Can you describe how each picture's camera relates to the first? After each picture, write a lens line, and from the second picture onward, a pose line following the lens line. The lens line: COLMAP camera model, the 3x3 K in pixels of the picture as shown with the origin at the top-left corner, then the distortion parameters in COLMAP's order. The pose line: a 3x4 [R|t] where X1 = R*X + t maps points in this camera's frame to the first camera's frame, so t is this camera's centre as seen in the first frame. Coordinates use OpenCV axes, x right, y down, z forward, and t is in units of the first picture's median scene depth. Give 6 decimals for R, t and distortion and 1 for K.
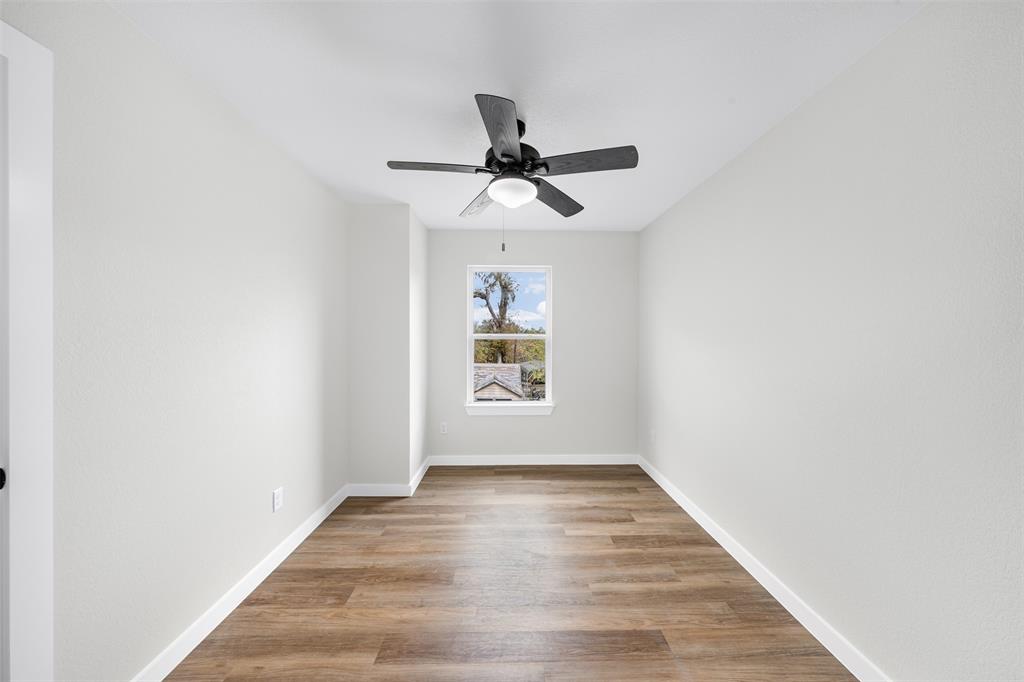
lens RADIAL K [[351.7, 0, 514.3], [0, 351.7, 336.6], [0, 0, 1]] dist [-0.002197, -0.000631]
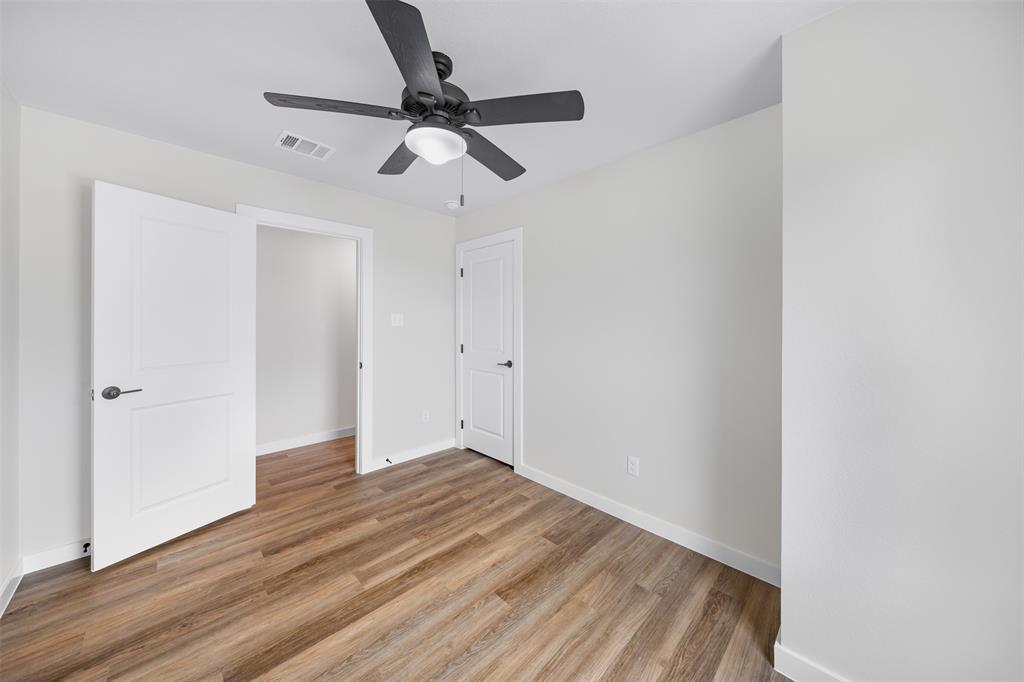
lens RADIAL K [[351.7, 0, 512.1], [0, 351.7, 331.9], [0, 0, 1]] dist [-0.002197, -0.000631]
pose [[-0.726468, 0.003606, -0.687191, 0.363077], [-0.016622, 0.999601, 0.022817, 0.019361], [0.687000, 0.027999, -0.726118, 1.503029]]
